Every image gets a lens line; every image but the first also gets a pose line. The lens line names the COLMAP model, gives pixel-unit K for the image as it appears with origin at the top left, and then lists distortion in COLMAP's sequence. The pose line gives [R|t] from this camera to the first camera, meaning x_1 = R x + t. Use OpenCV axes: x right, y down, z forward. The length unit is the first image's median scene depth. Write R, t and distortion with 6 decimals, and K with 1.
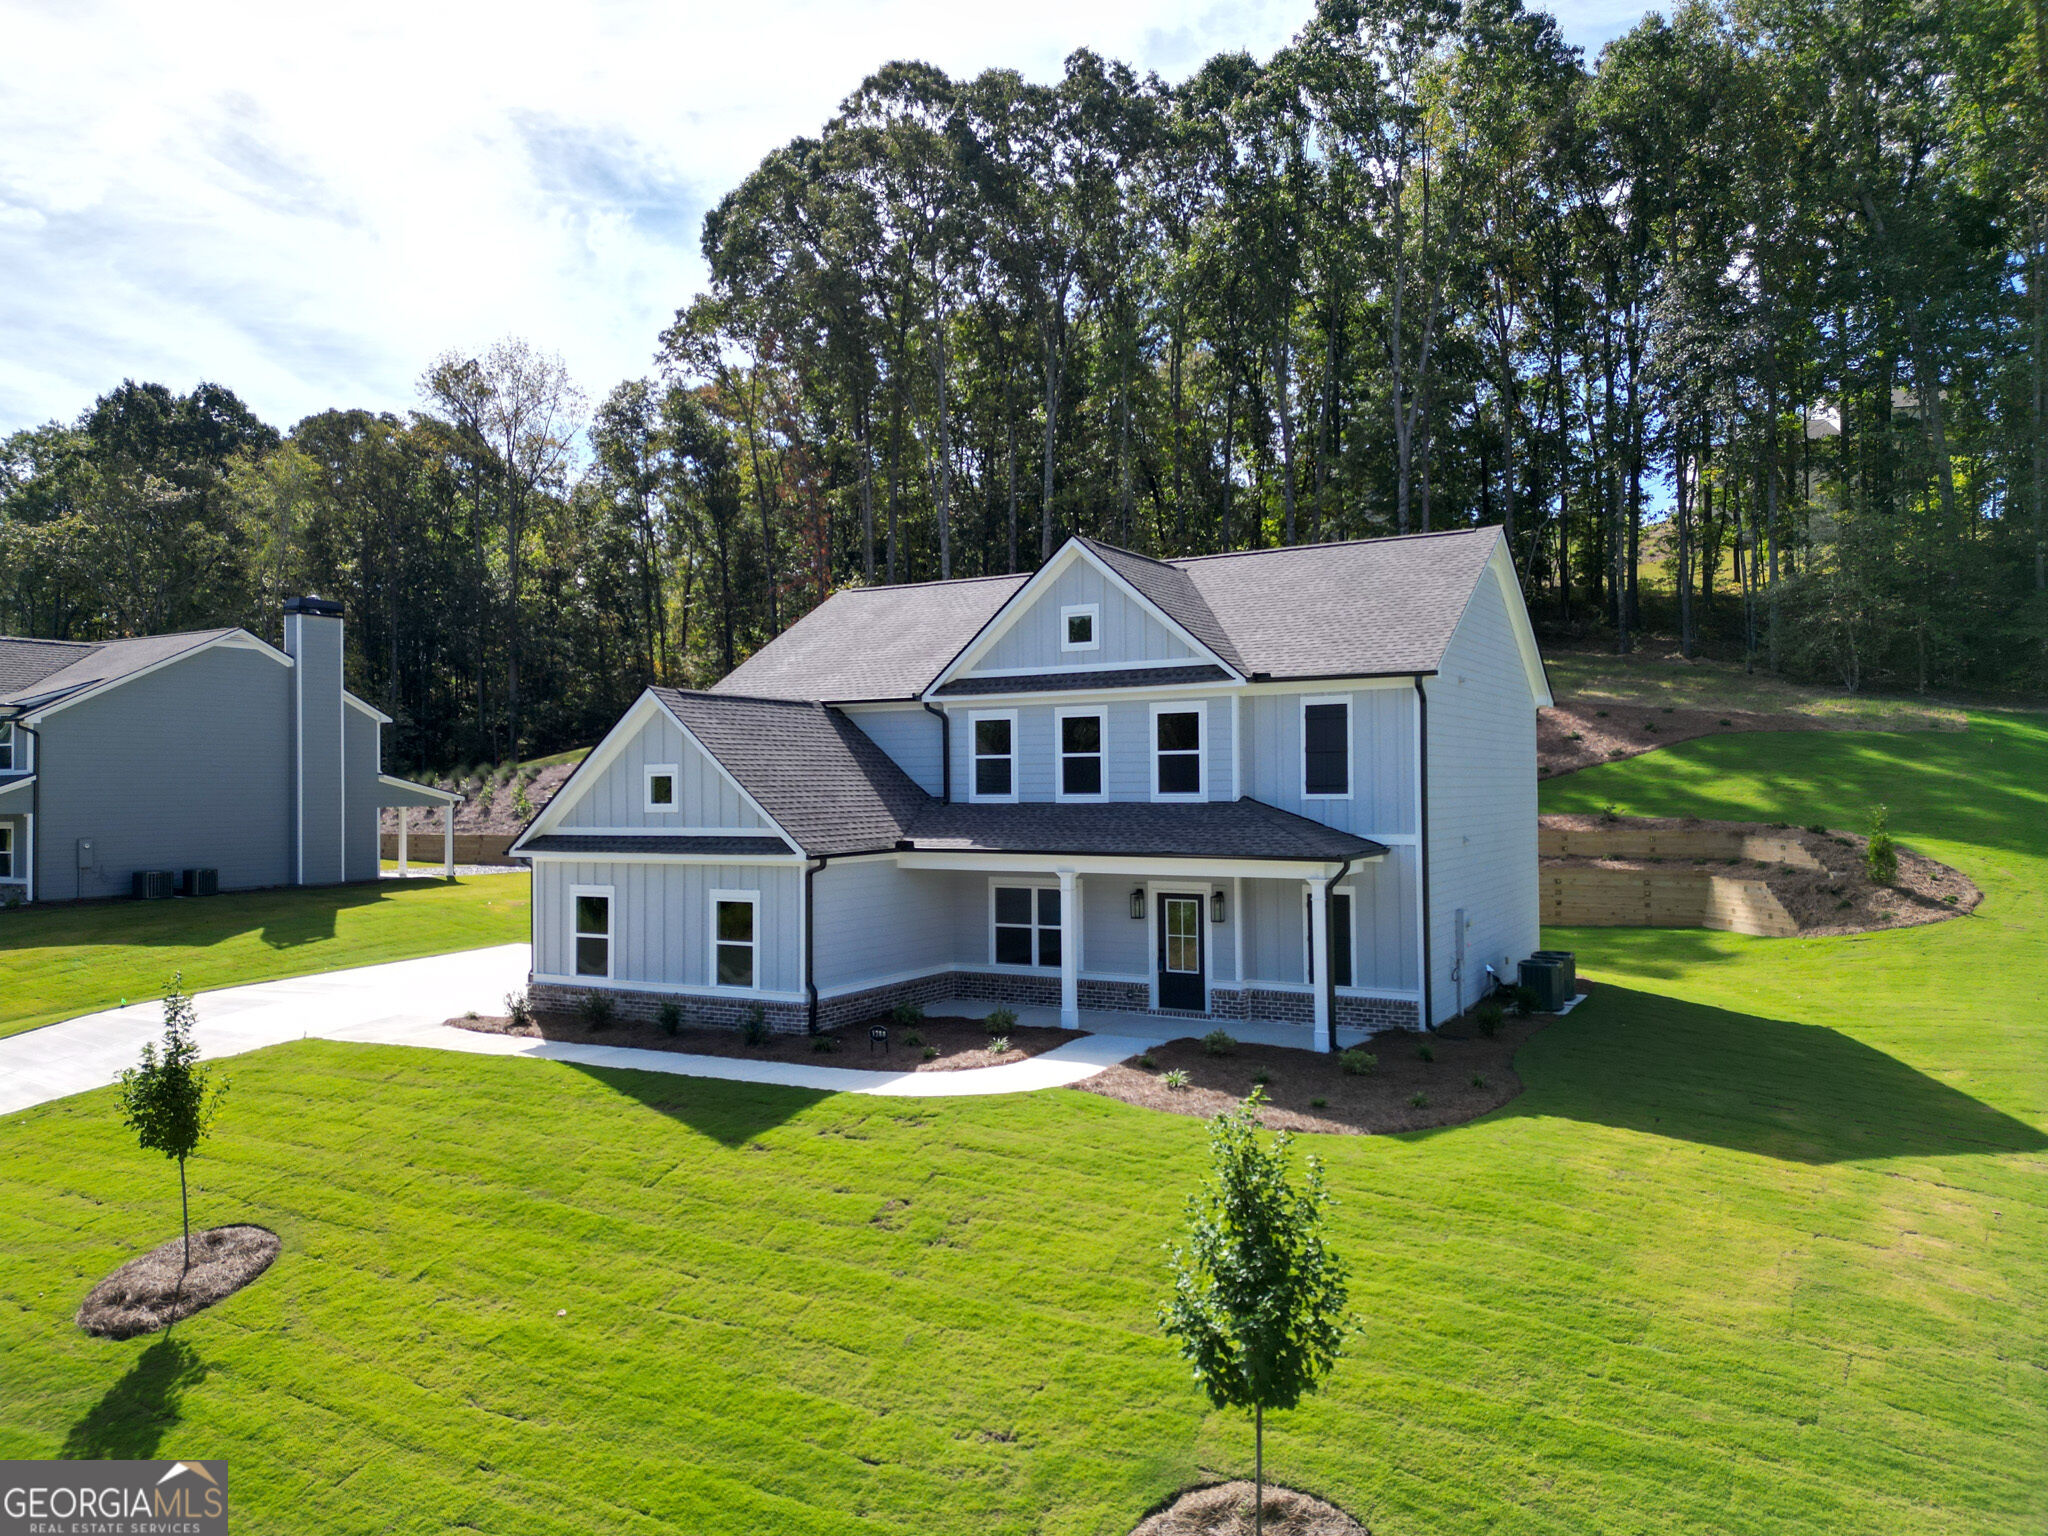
lens RADIAL K [[1429.5, 0, 1027.5], [0, 1429.5, 766.7], [0, 0, 1]] dist [0.080628, -0.075838]
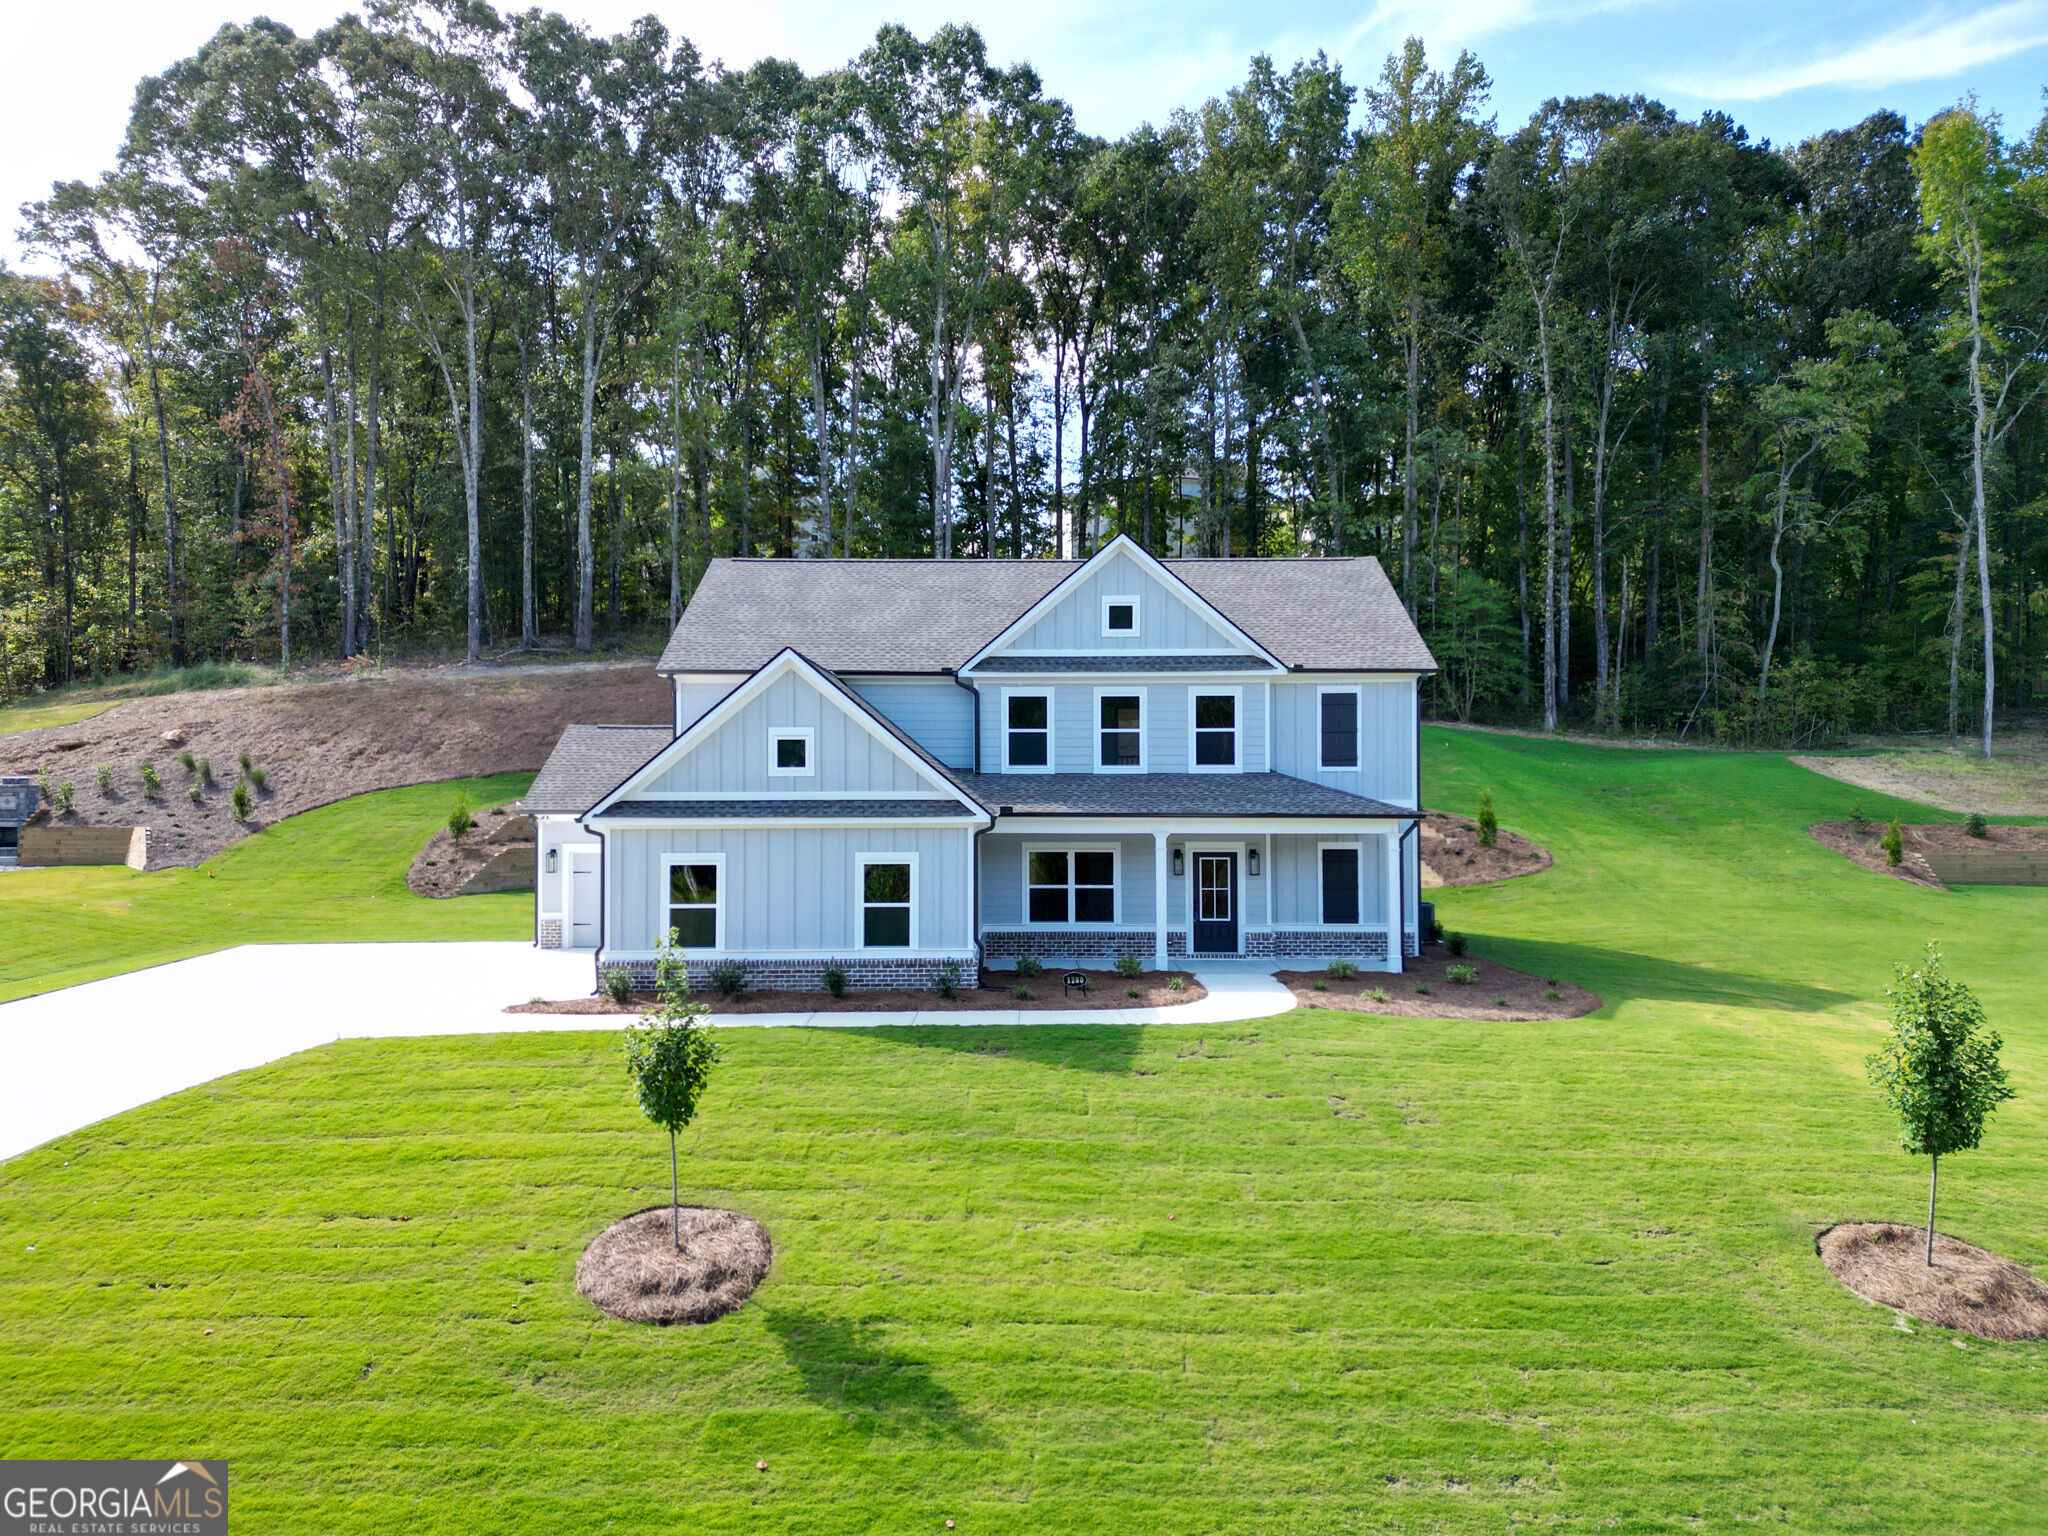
lens RADIAL K [[1429.5, 0, 1027.5], [0, 1429.5, 766.7], [0, 0, 1]] dist [0.080628, -0.075838]
pose [[0.871191, 0.015314, 0.490705, -0.588667], [-0.014607, 0.999879, -0.005271, 0.027740], [-0.490727, -0.002576, 0.871310, 0.066528]]
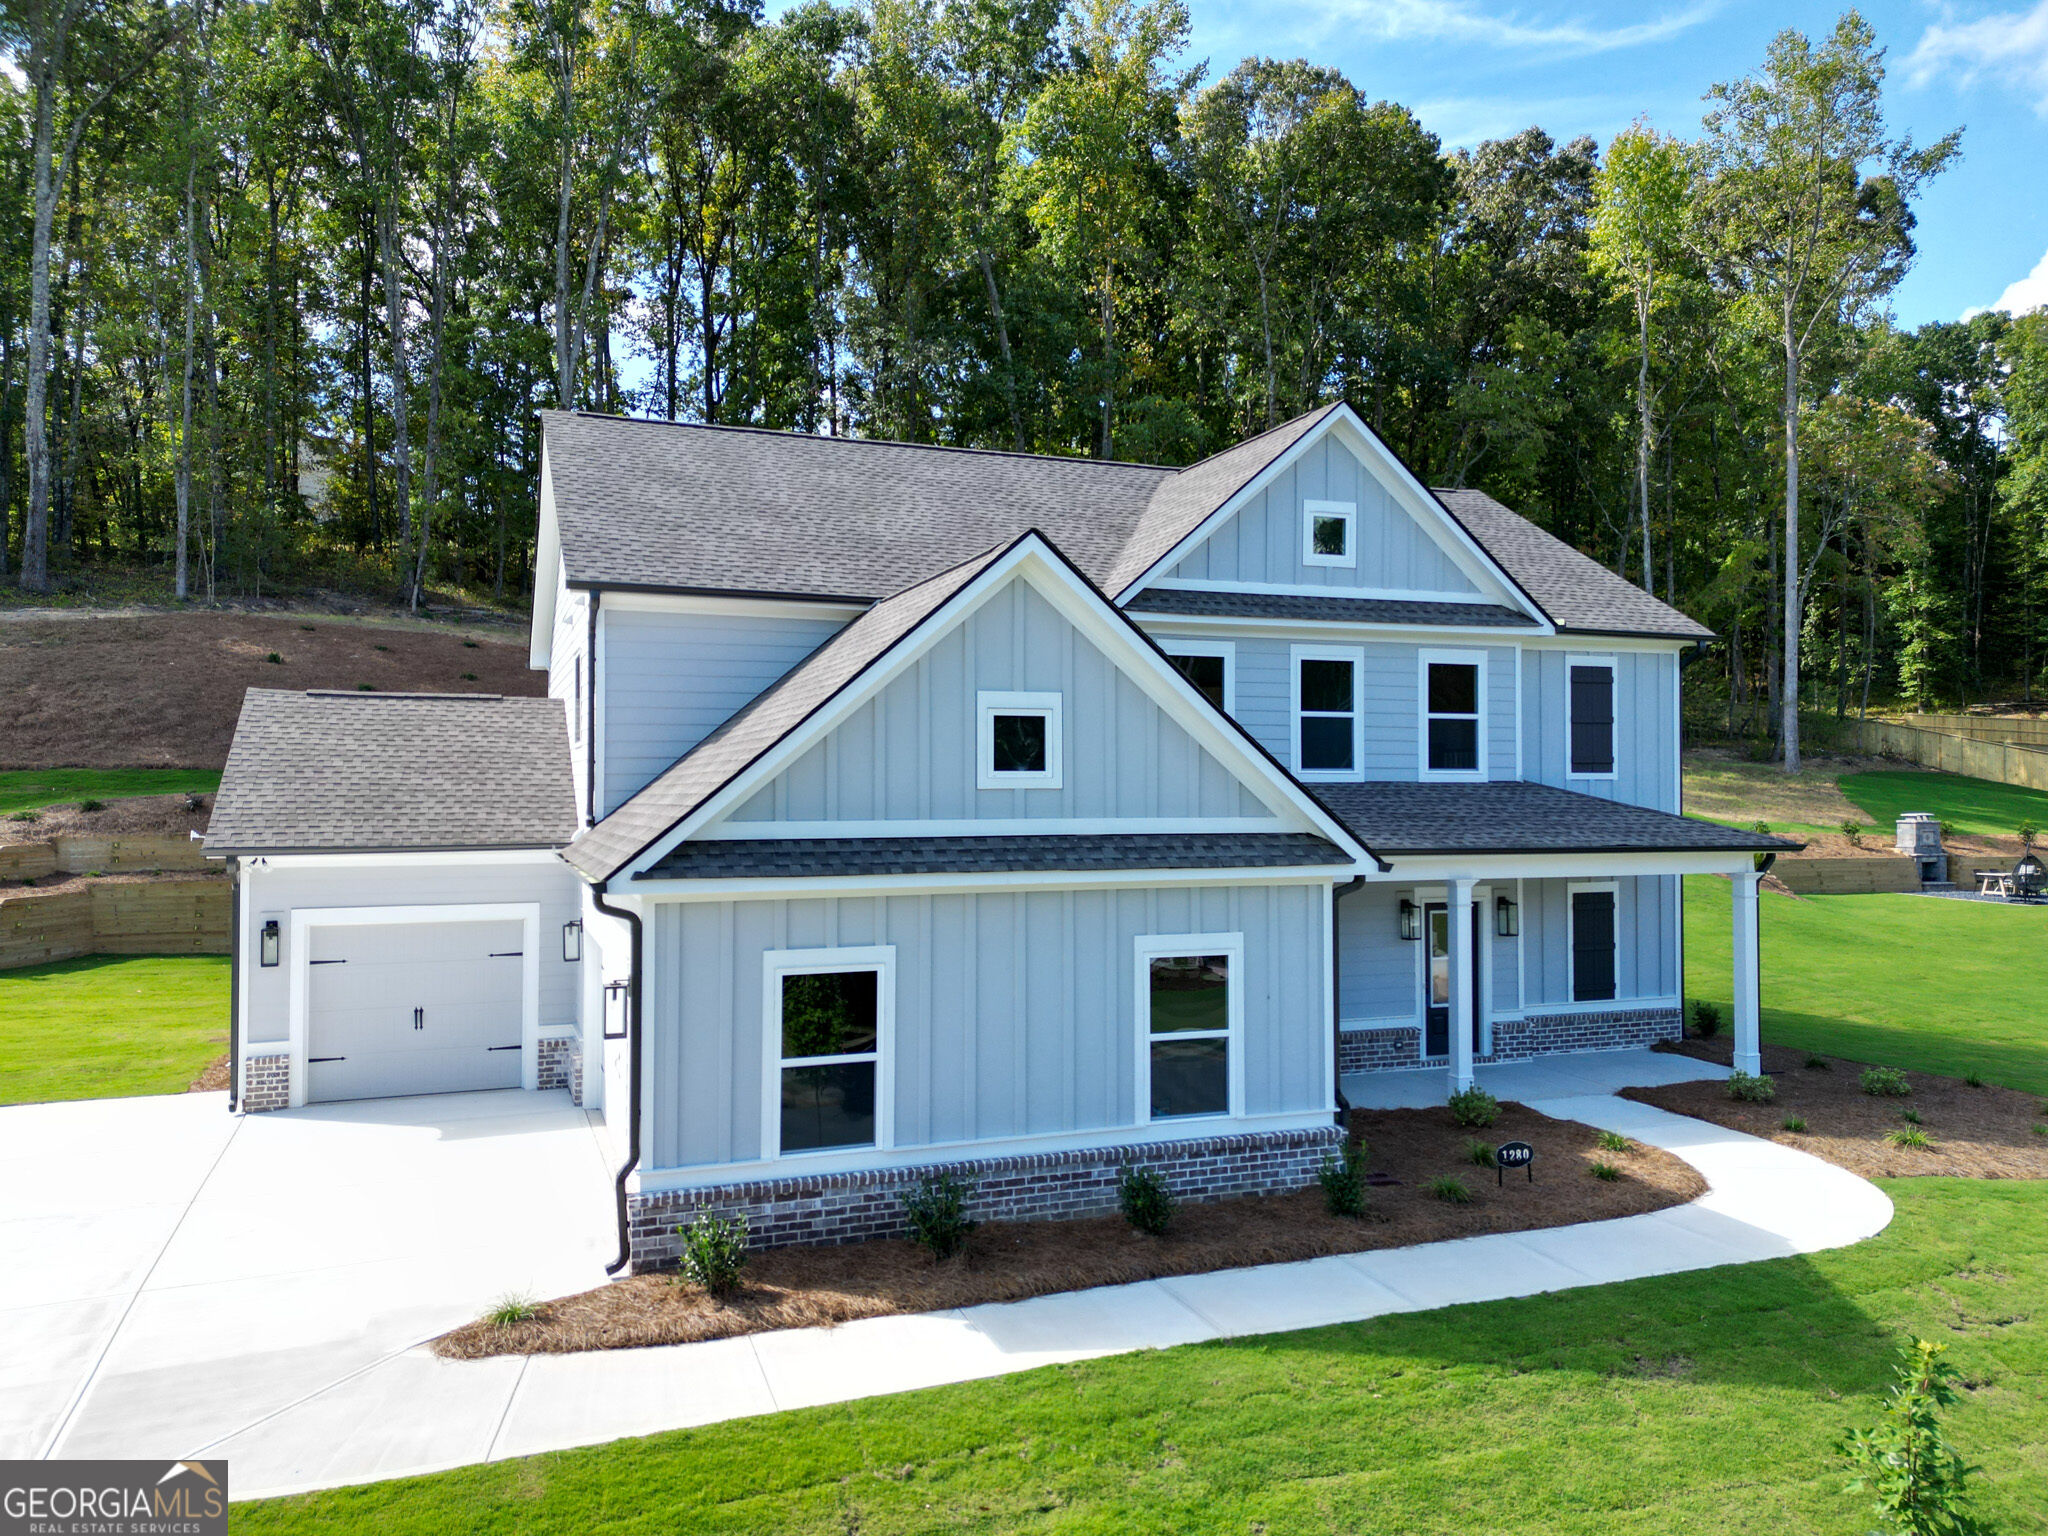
lens RADIAL K [[1447.8, 0, 1024.0], [0, 1447.8, 768.0], [0, 0, 1]] dist [0.069715, -0.059138]
pose [[0.639755, 0.019800, 0.768324, -0.628694], [-0.018506, 0.999775, -0.010355, 0.029484], [-0.768356, -0.007593, 0.639978, 0.674254]]
